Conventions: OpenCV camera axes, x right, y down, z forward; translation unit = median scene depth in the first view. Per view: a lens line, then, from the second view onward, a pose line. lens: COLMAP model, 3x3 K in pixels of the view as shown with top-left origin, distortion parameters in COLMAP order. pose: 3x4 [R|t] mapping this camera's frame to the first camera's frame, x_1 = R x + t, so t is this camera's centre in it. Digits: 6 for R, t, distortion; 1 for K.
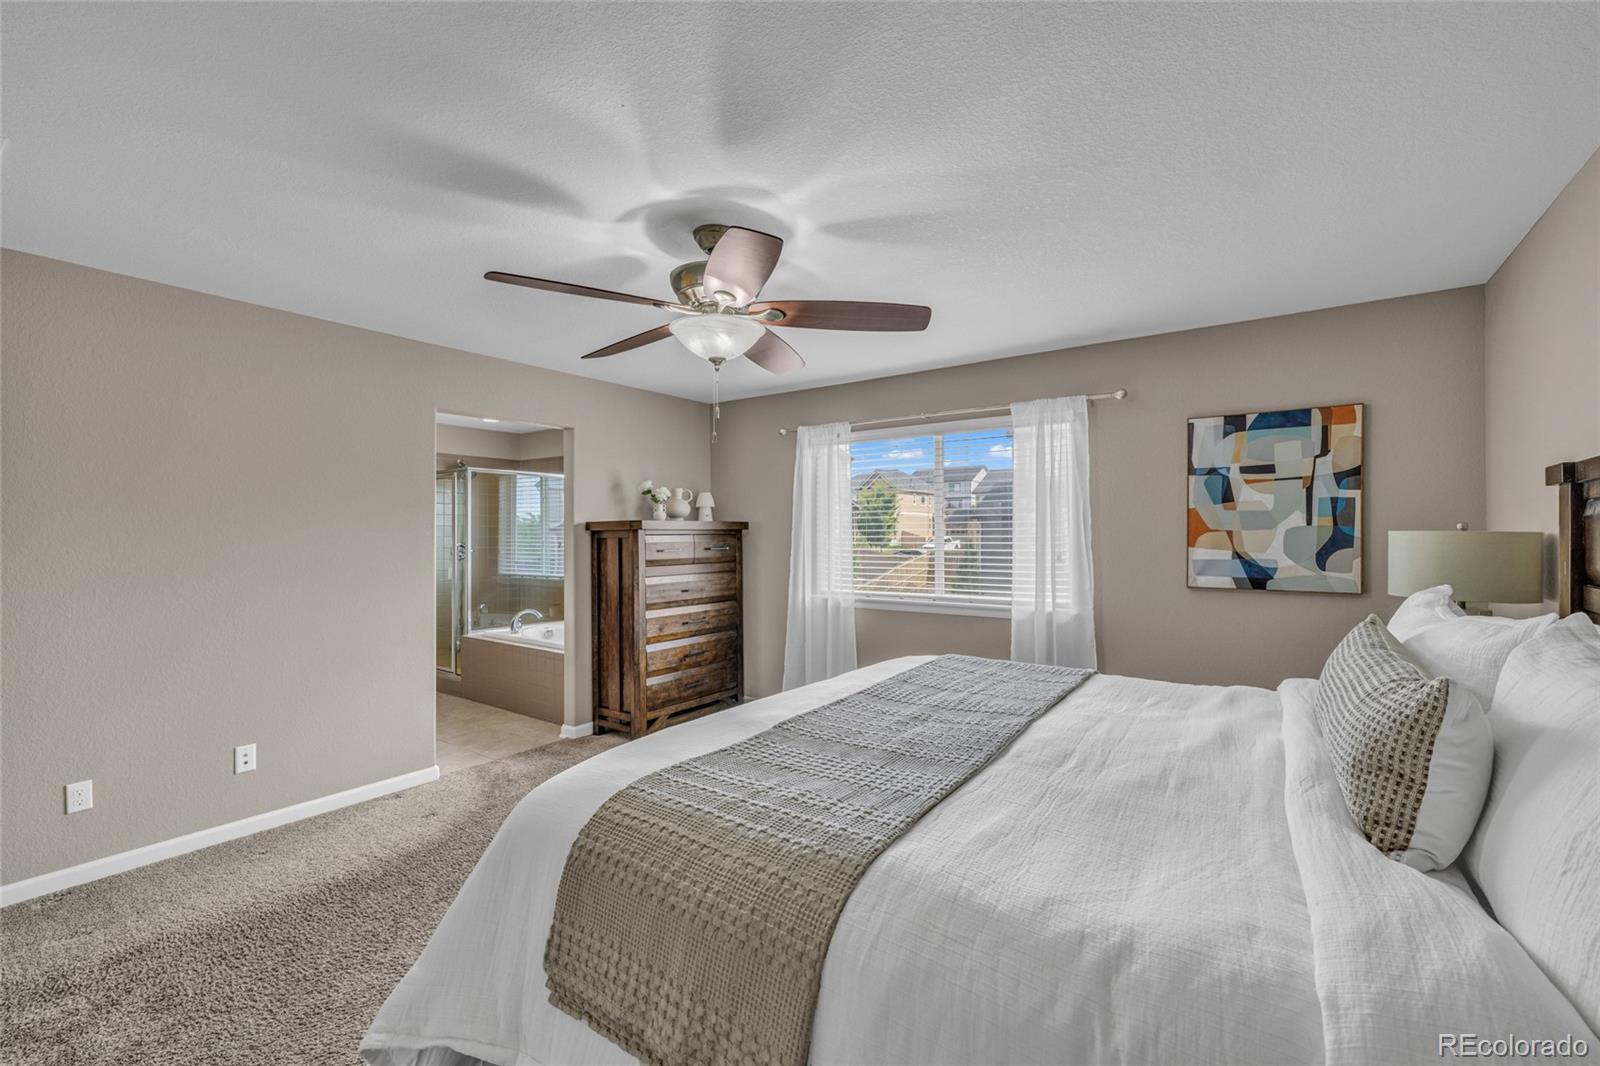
lens RADIAL K [[660.5, 0, 797.9], [0, 660.5, 528.3], [0, 0, 1]] dist [-0.000368, 0.001730]
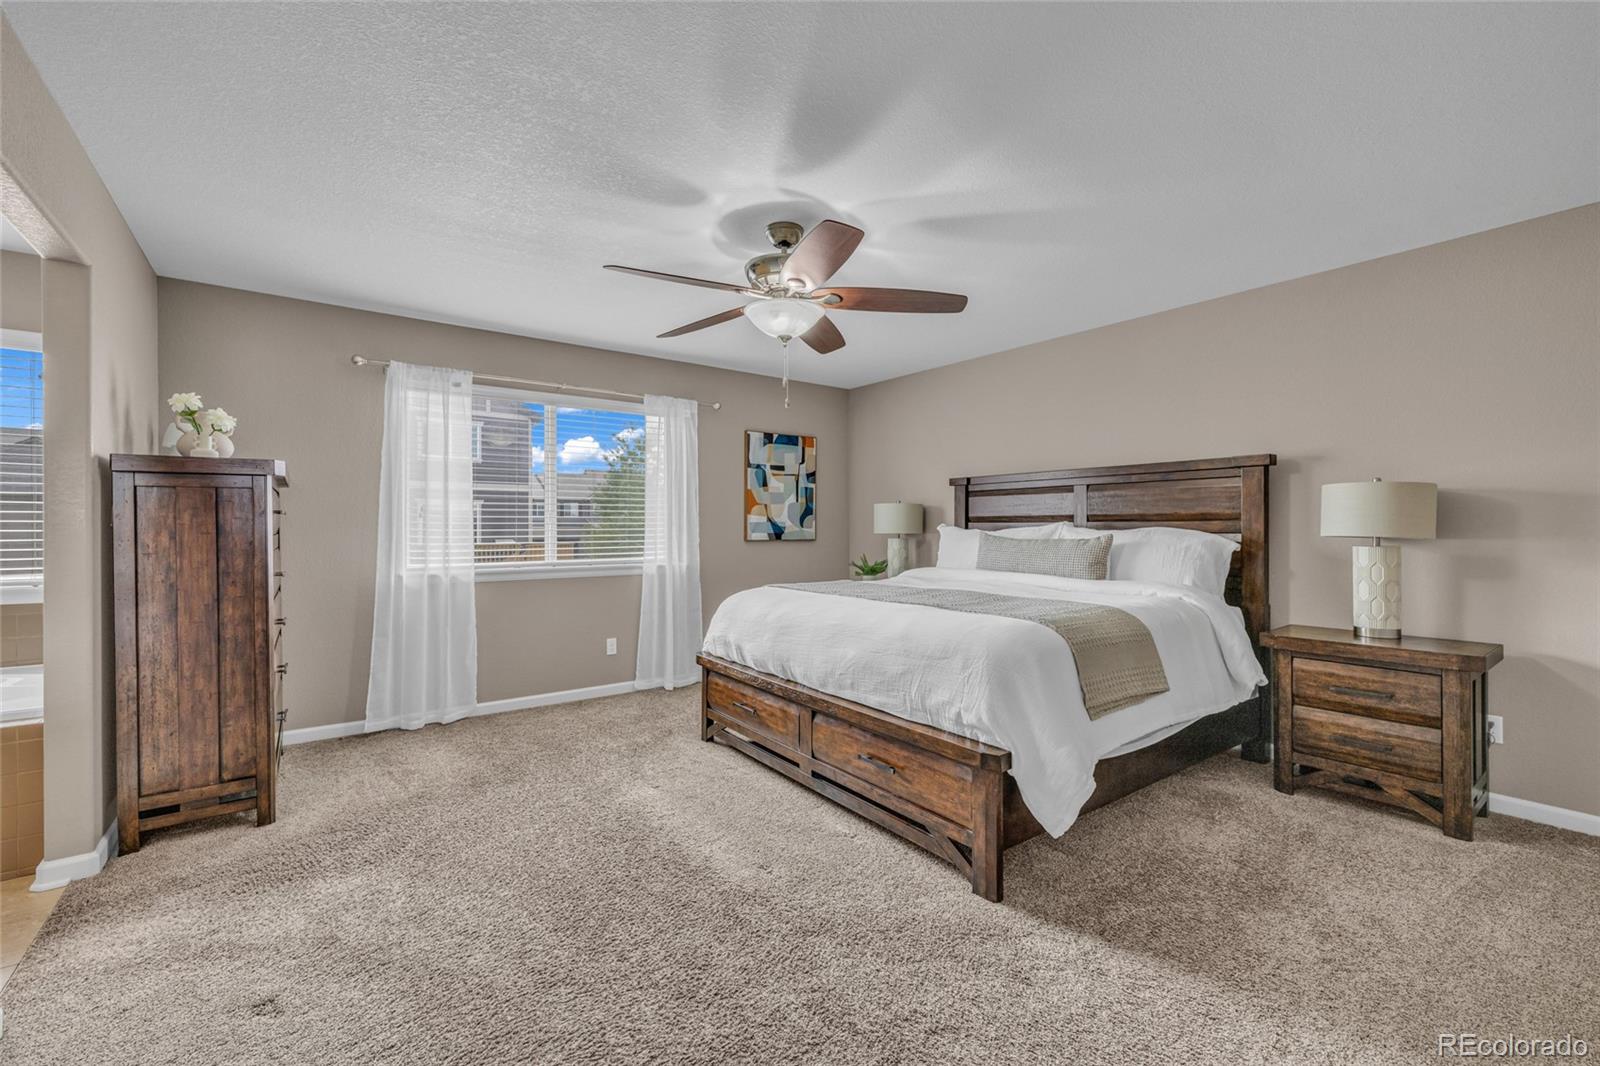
lens RADIAL K [[660.5, 0, 794.1], [0, 660.5, 533.8], [0, 0, 1]] dist [-0.000368, 0.001730]
pose [[0.315090, -0.011225, 0.948995, -0.871490], [-0.010836, 0.999822, 0.015424, 0.050720], [-0.949000, -0.015144, 0.314912, 0.430731]]
